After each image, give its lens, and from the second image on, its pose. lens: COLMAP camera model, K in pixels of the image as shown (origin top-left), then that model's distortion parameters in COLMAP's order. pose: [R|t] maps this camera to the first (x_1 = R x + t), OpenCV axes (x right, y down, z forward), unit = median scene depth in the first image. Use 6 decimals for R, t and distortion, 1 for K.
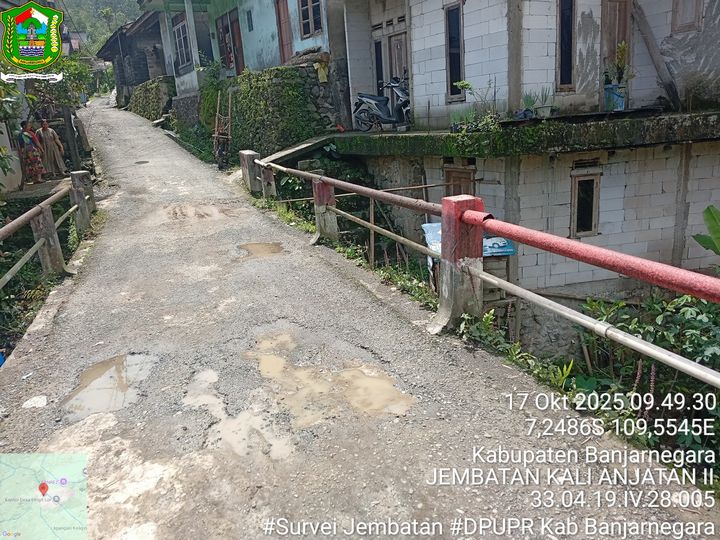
lens RADIAL K [[550.6, 0, 357.1], [0, 550.6, 272.5], [0, 0, 1]] dist [0.113022, -0.240521]
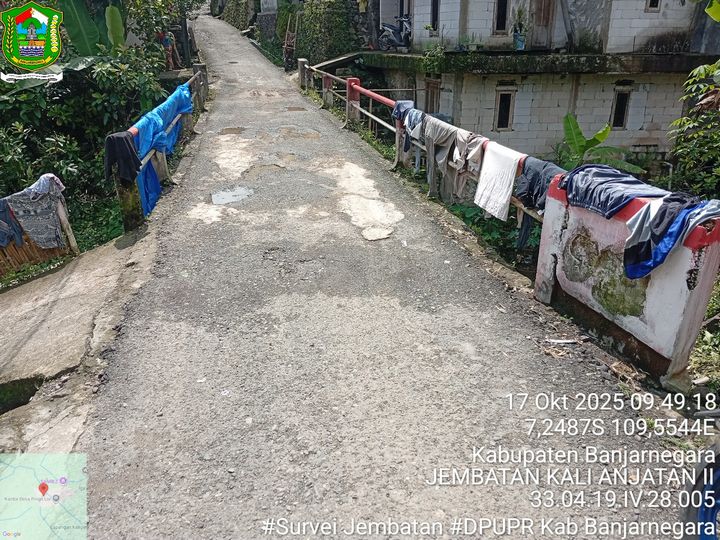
lens RADIAL K [[550.6, 0, 357.1], [0, 550.6, 272.5], [0, 0, 1]] dist [0.113022, -0.240521]
pose [[0.987628, 0.116351, -0.105135, 0.164674], [-0.101052, 0.984884, 0.140685, 0.117481], [0.119915, -0.128320, 0.984456, -0.516015]]
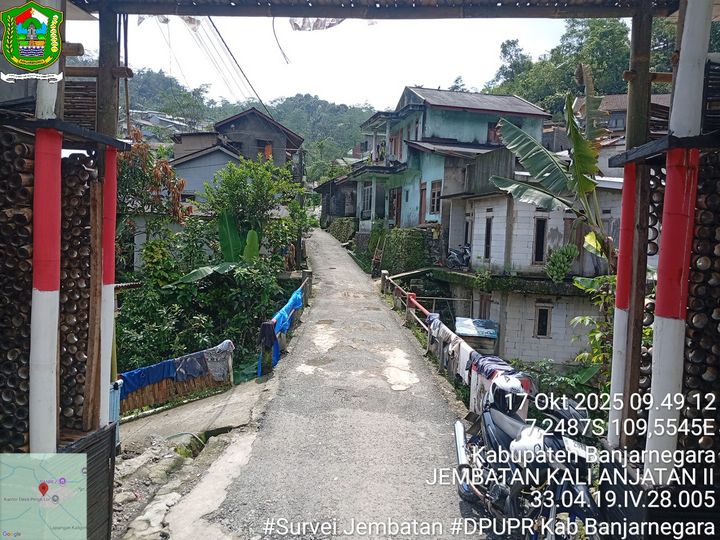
lens RADIAL K [[550.6, 0, 357.1], [0, 550.6, 272.5], [0, 0, 1]] dist [0.113022, -0.240521]
pose [[0.946863, 0.134308, -0.292254, 0.259319], [-0.190569, 0.966243, -0.173370, 0.133811], [0.259104, 0.219852, 0.940495, -0.797993]]
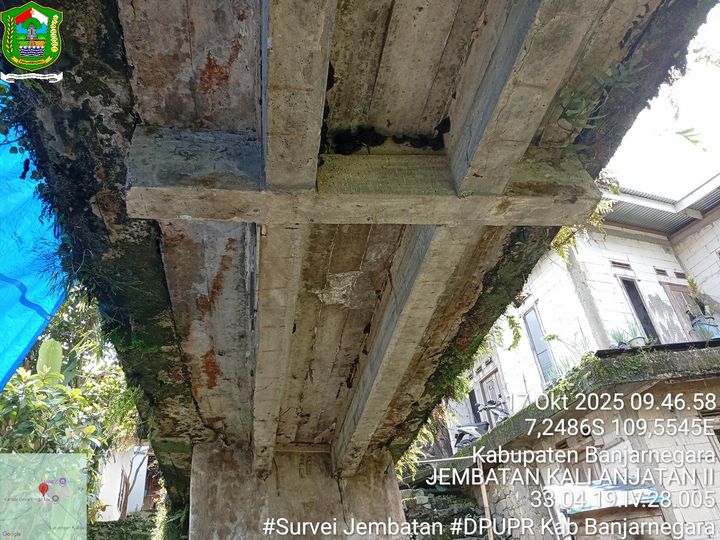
lens RADIAL K [[550.6, 0, 357.1], [0, 550.6, 272.5], [0, 0, 1]] dist [0.113022, -0.240521]
pose [[0.983753, -0.119308, -0.134145, -0.008903], [-0.024839, 0.649577, -0.759890, 0.268539], [0.177798, 0.750876, 0.636060, 0.115323]]
